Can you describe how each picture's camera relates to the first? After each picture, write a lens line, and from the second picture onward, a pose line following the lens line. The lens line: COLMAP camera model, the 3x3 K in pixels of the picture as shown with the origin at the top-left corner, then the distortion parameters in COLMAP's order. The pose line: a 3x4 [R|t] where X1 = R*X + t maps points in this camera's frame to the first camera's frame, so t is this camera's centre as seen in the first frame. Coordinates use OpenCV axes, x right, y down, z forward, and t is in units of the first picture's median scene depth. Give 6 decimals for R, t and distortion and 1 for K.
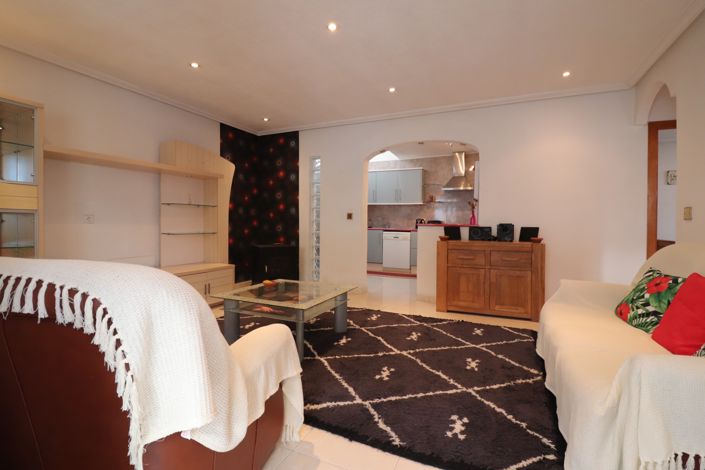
lens RADIAL K [[321.6, 0, 347.3], [0, 321.6, 228.7], [0, 0, 1]] dist [-0.017694, -0.000293]
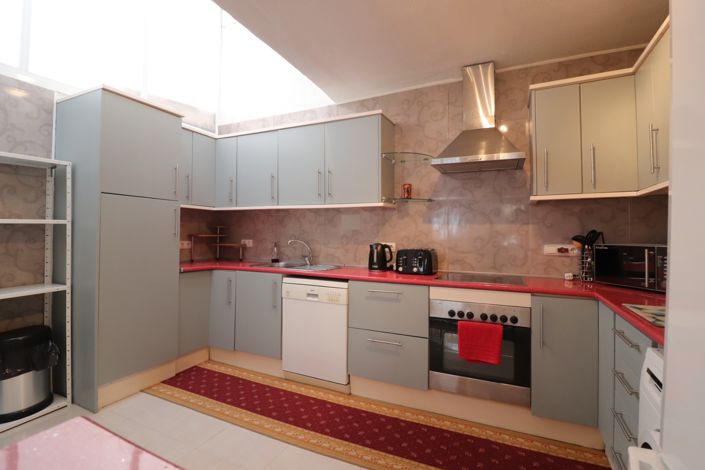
lens RADIAL K [[332.3, 0, 350.9], [0, 332.3, 231.7], [0, 0, 1]] dist [-0.003105, -0.003590]
pose [[0.999958, -0.008163, -0.004215, 0.261484], [0.008090, 0.999822, -0.017042, -0.051992], [0.004353, 0.017007, 0.999846, 0.804035]]
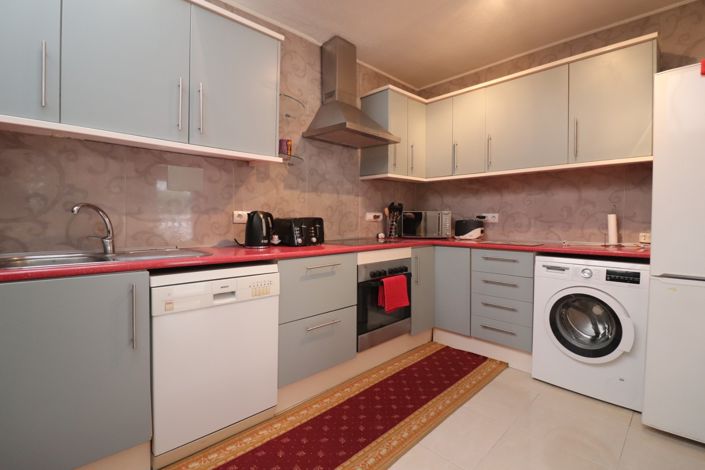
lens RADIAL K [[332.3, 0, 350.9], [0, 332.3, 229.9], [0, 0, 1]] dist [-0.003105, -0.003590]
pose [[0.348709, -0.047114, 0.936046, -0.041598], [0.009468, 0.998862, 0.046748, -0.036759], [-0.937183, -0.007438, 0.348758, 1.097593]]
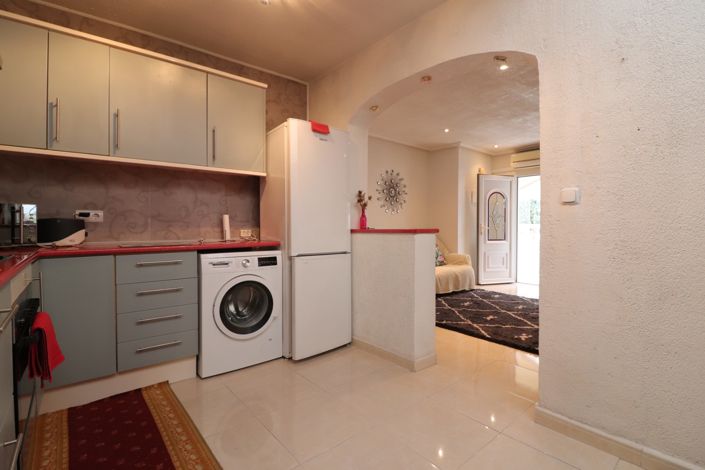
lens RADIAL K [[332.3, 0, 352.6], [0, 332.3, 231.2], [0, 0, 1]] dist [-0.003105, -0.003590]
pose [[-0.909701, -0.021830, 0.414690, 0.103746], [-0.009979, 0.999478, 0.030726, -0.024190], [-0.415144, 0.023813, -0.909444, 1.352542]]
